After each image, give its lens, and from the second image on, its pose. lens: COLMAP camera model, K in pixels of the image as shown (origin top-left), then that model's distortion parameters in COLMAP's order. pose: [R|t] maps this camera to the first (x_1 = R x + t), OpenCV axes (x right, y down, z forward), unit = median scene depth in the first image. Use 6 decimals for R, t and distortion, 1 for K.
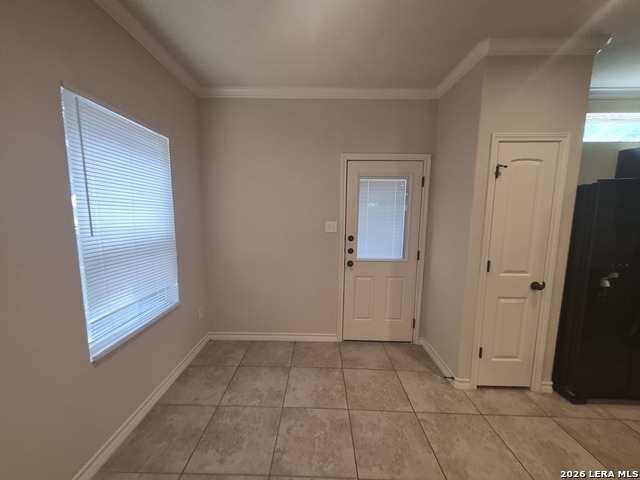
lens RADIAL K [[251.0, 0, 318.7], [0, 251.0, 243.1], [0, 0, 1]] dist [0.006382, -0.000930]
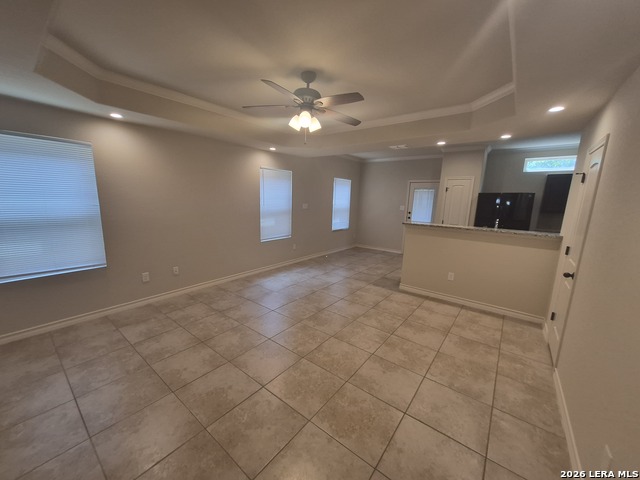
lens RADIAL K [[251.0, 0, 311.4], [0, 251.0, 243.1], [0, 0, 1]] dist [0.006382, -0.000930]
pose [[0.781164, 0.125585, -0.611565, 1.103468], [-0.102659, 0.992064, 0.072592, 0.236108], [0.615828, 0.006076, 0.787857, -1.889776]]
